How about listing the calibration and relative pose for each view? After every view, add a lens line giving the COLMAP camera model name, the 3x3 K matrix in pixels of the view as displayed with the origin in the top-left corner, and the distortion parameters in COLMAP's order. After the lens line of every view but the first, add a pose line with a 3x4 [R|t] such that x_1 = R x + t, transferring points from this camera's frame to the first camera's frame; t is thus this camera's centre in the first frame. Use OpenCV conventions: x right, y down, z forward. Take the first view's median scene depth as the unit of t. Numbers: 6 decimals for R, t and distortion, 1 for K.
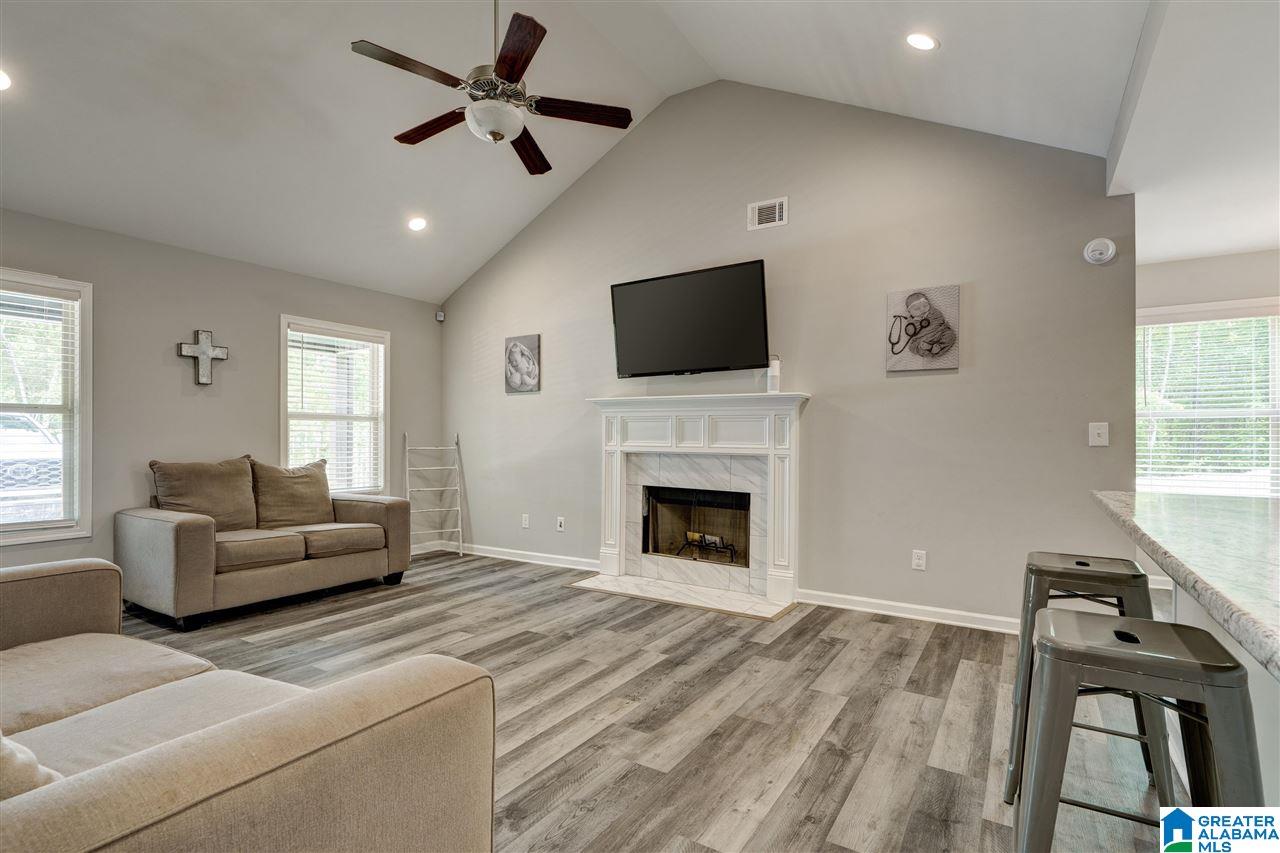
lens RADIAL K [[615.3, 0, 640.0], [0, 615.3, 426.5], [0, 0, 1]] dist [-0.011841, 0.000029]
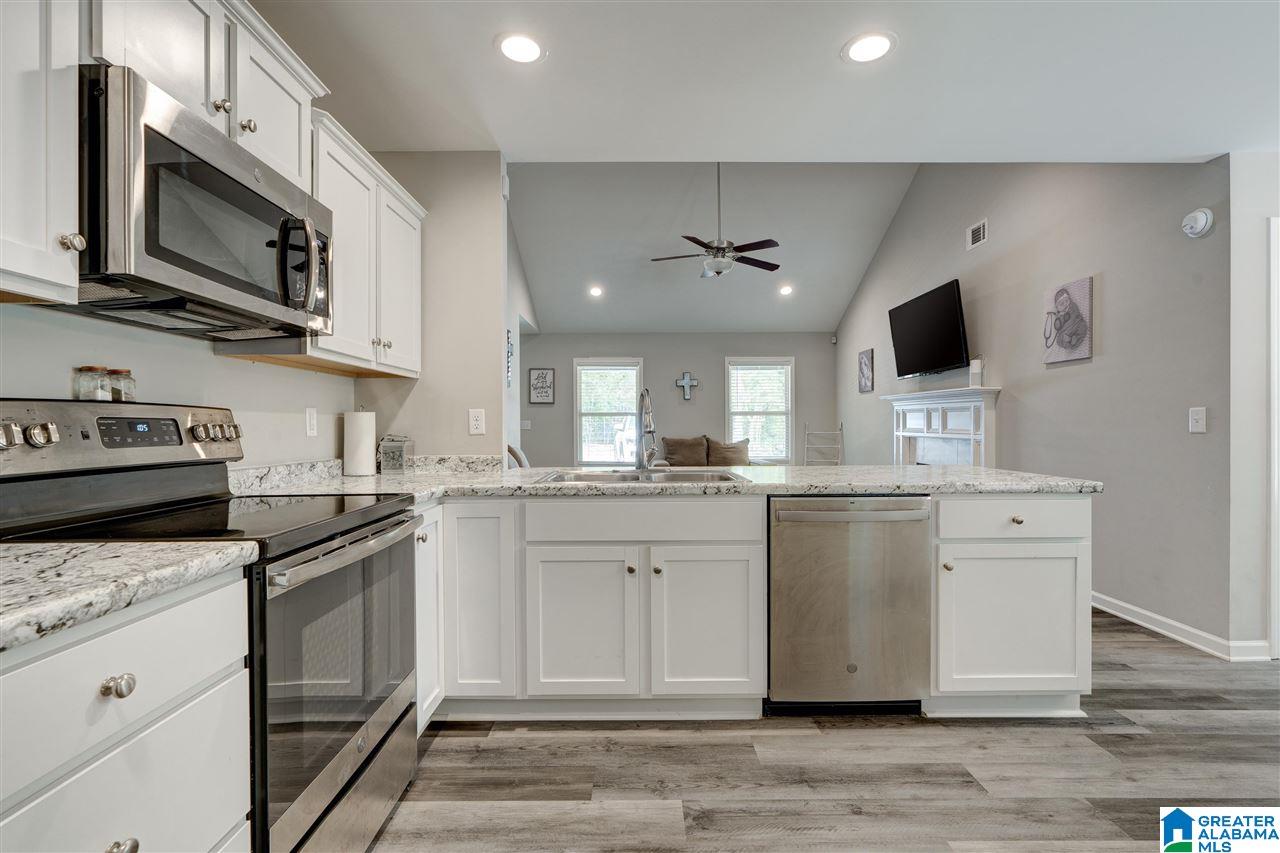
lens RADIAL K [[583.5, 0, 640.0], [0, 583.5, 426.5], [0, 0, 1]] dist [-0.000312, -0.000022]
pose [[0.542583, -0.002600, -0.839998, 0.819151], [0.019465, 0.999766, 0.009478, -0.001790], [0.839777, -0.021493, 0.542506, -0.161278]]
